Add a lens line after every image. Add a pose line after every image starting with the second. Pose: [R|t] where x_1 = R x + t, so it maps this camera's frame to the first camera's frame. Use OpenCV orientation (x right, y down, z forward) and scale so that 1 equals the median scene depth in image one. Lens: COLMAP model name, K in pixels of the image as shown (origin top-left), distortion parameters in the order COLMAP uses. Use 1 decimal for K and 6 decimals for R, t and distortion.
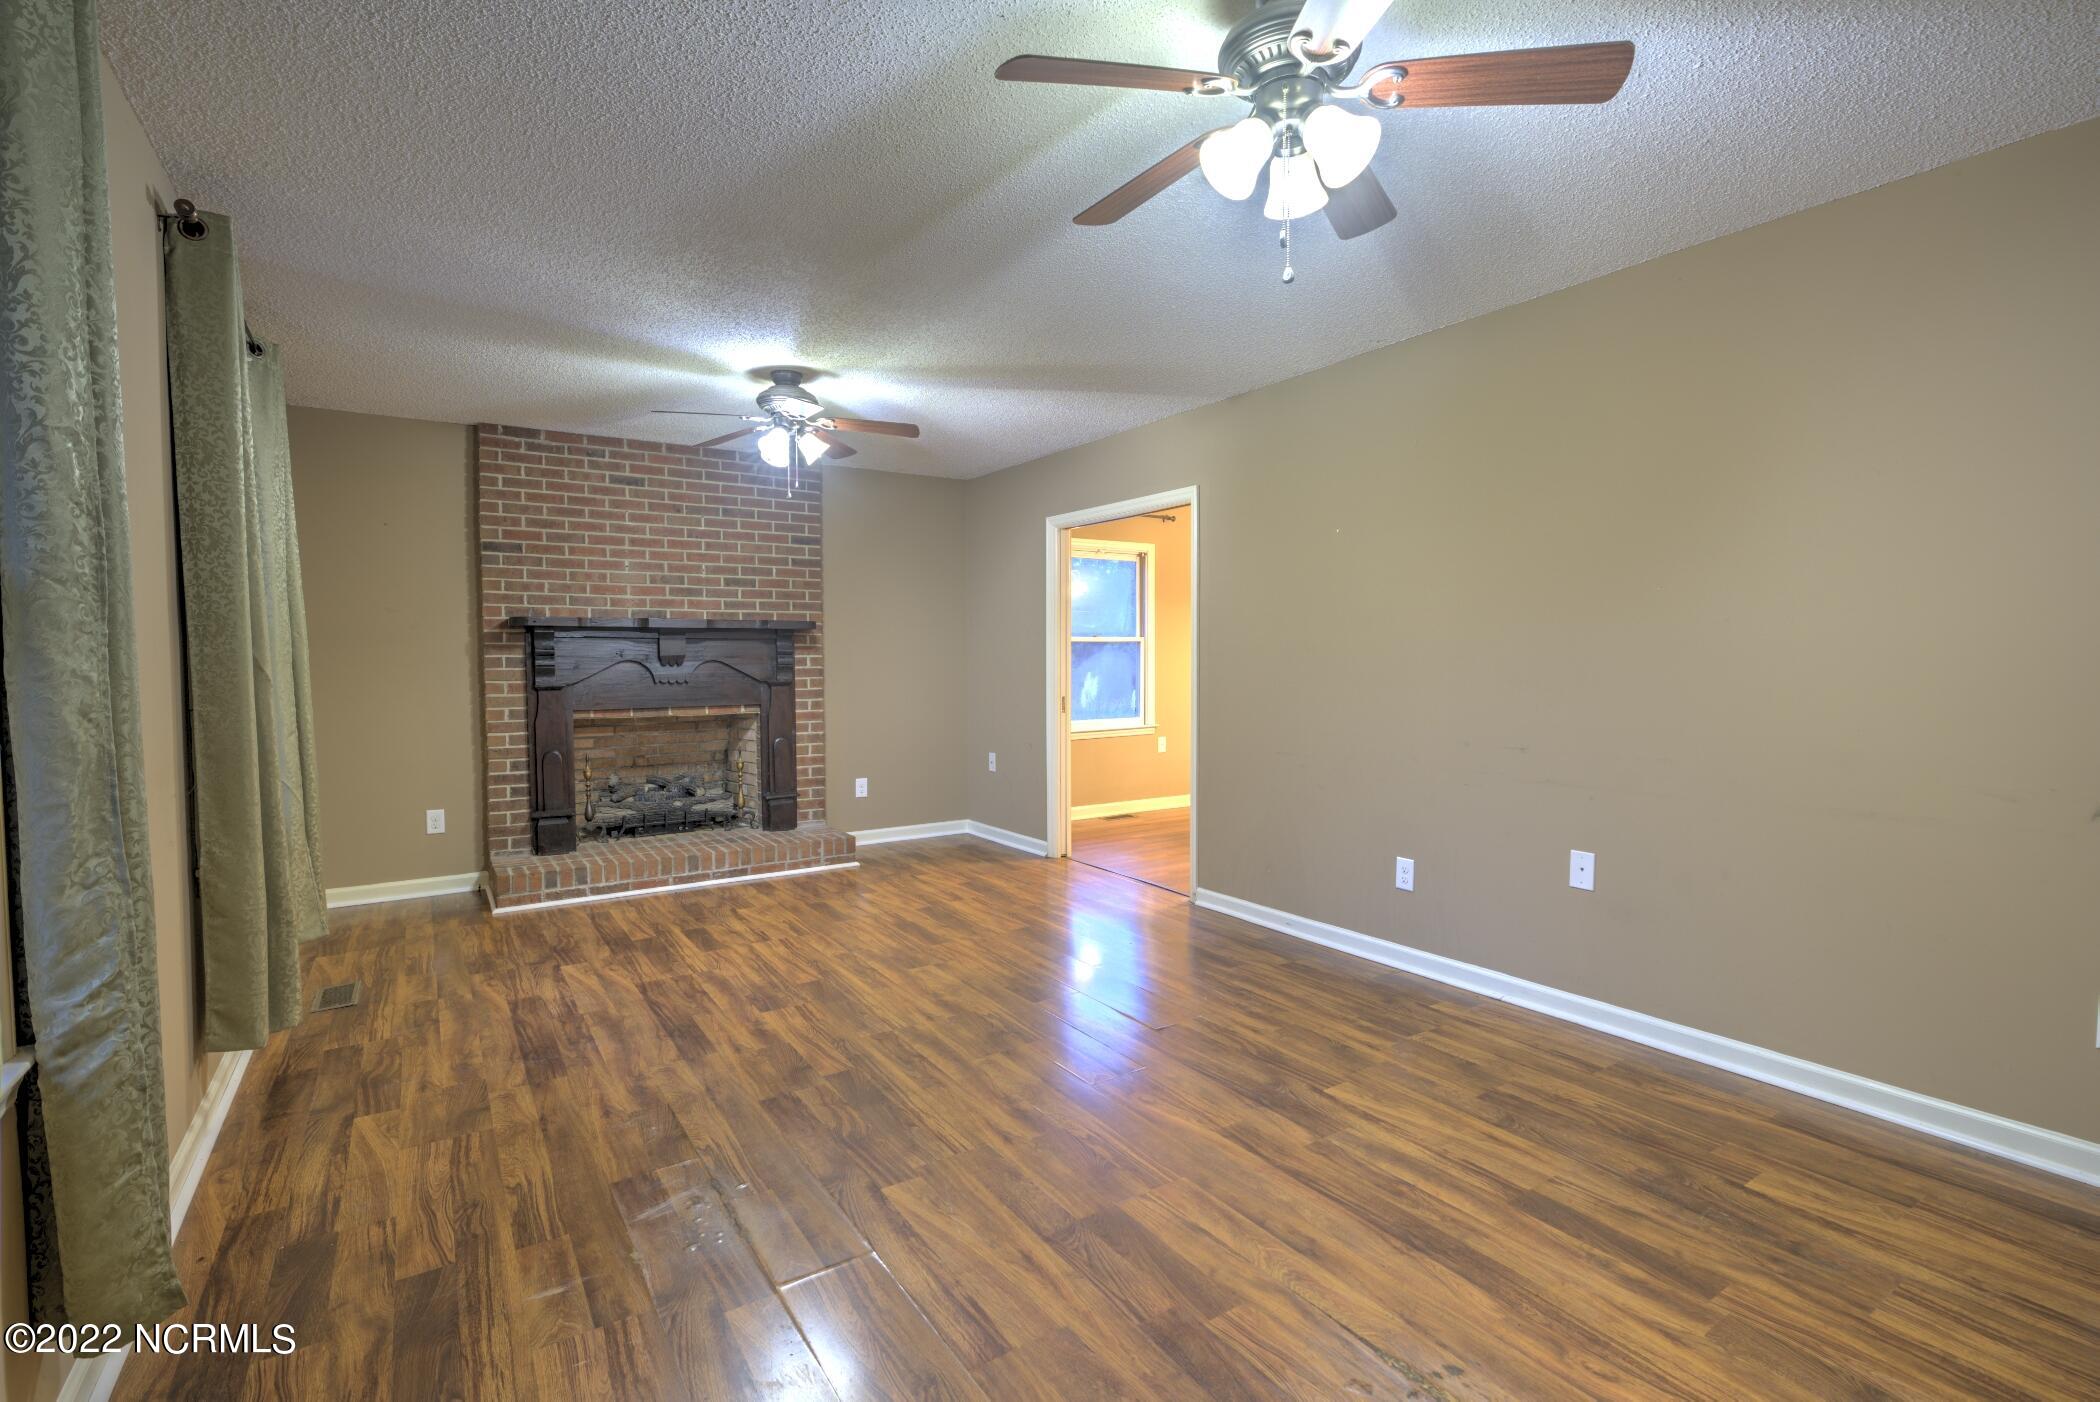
lens RADIAL K [[962.3, 0, 1050.0], [0, 962.3, 701.0], [0, 0, 1]] dist [0.000357, 0.000806]
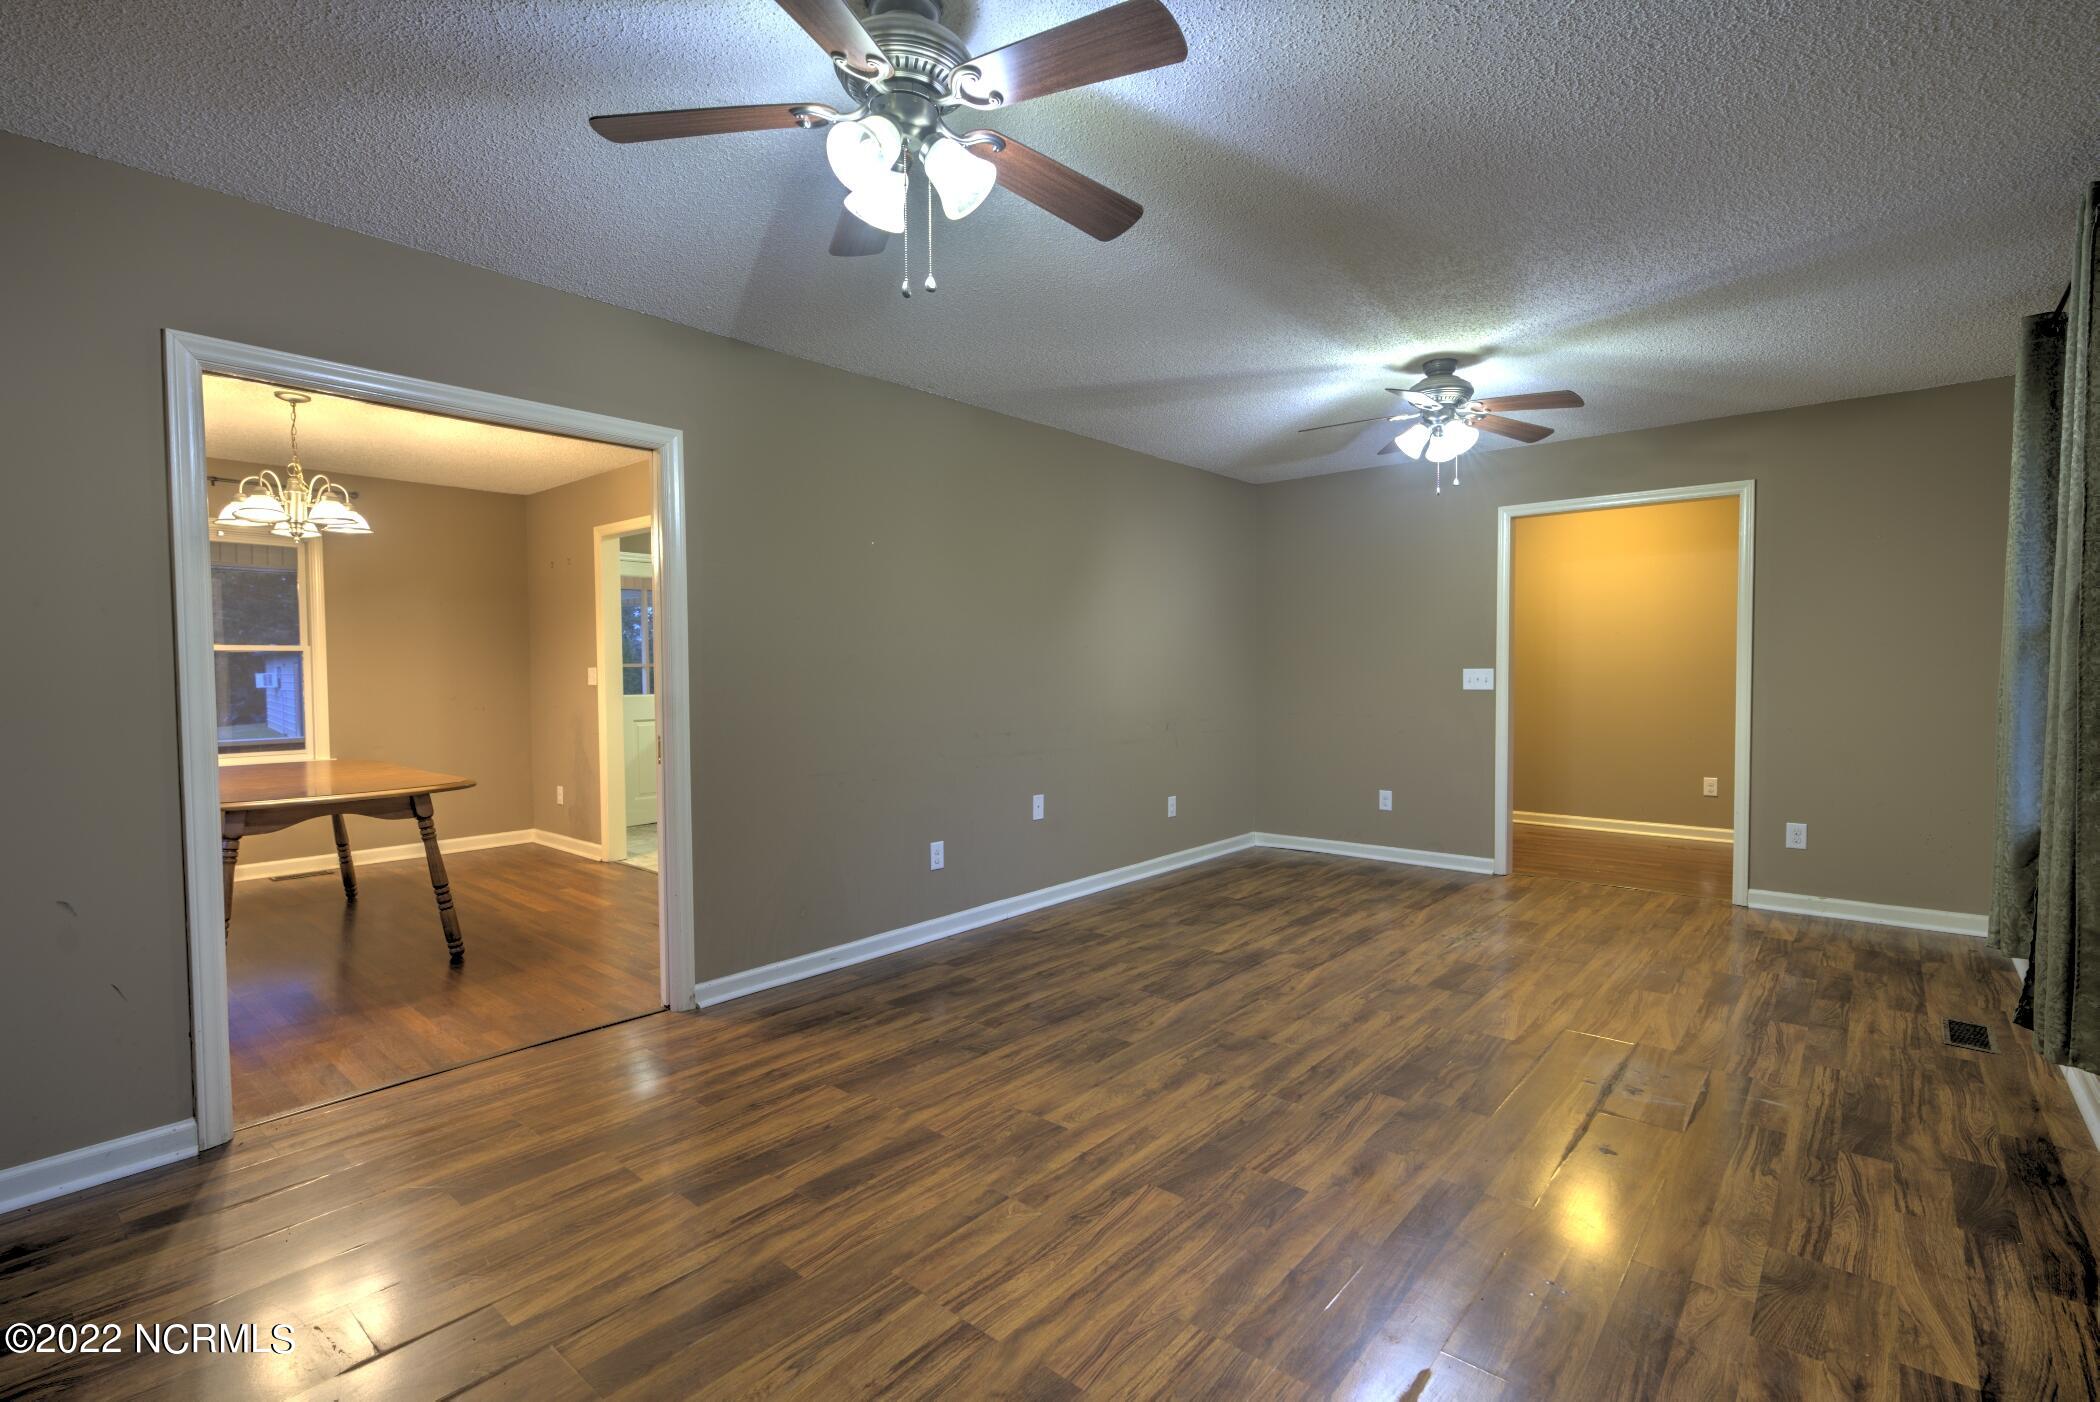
lens RADIAL K [[962.3, 0, 1050.0], [0, 962.3, 701.0], [0, 0, 1]] dist [0.000357, 0.000806]
pose [[-0.273508, -0.027657, 0.961472, -1.015278], [0.049208, 0.997875, 0.042702, -0.064912], [-0.960610, 0.058991, -0.271566, 1.526263]]
